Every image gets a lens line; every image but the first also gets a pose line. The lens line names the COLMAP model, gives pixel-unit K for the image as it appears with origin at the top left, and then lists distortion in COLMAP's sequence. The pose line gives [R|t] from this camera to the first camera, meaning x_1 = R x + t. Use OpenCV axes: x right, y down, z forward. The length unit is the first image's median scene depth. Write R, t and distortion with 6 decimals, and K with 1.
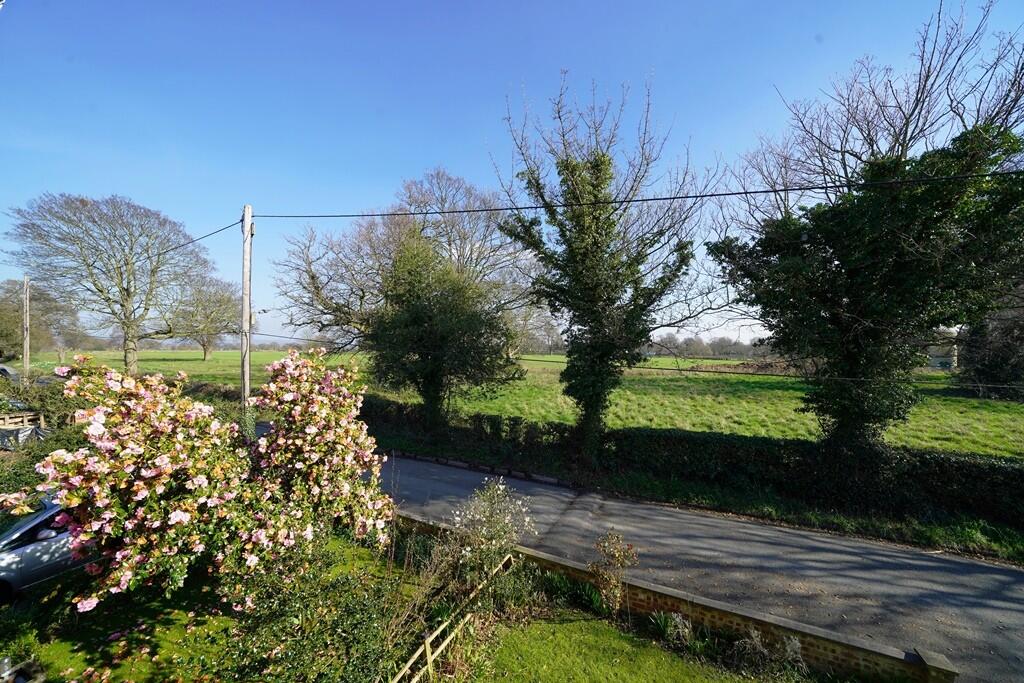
lens RADIAL K [[359.8, 0, 511.1], [0, 359.8, 342.9], [0, 0, 1]] dist [-0.023795, 0.001916]
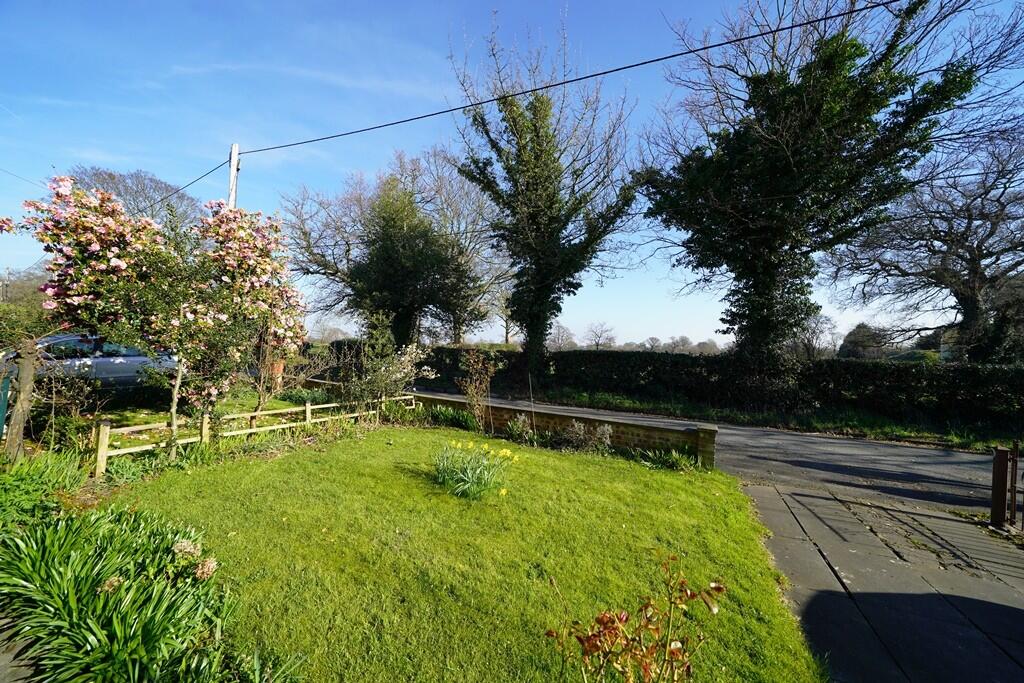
lens RADIAL K [[359.8, 0, 508.8], [0, 359.8, 341.2], [0, 0, 1]] dist [-0.023795, 0.001916]
pose [[0.998719, 0.029674, -0.040991, 0.223192], [-0.029892, 0.999542, -0.004726, 0.248794], [0.040832, 0.005945, 0.999148, -0.110670]]
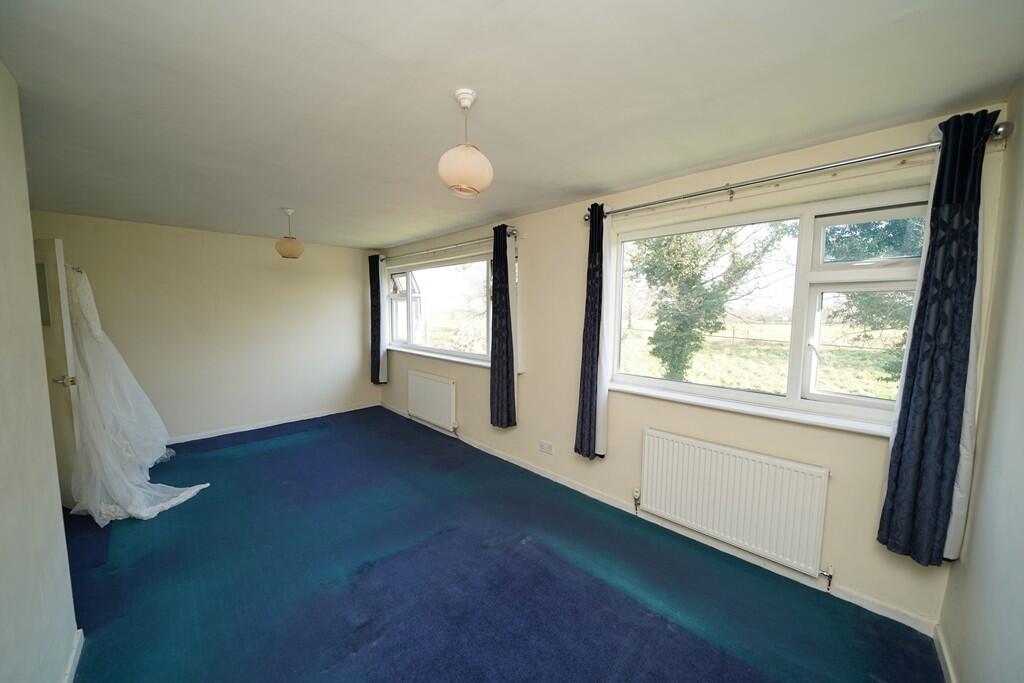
lens RADIAL K [[359.8, 0, 513.2], [0, 359.8, 343.2], [0, 0, 1]] dist [-0.023795, 0.001916]
pose [[0.940143, 0.032642, -0.339213, 0.137272], [0.000583, 0.995246, 0.097387, -0.017960], [0.340779, -0.091755, 0.935655, -0.342153]]
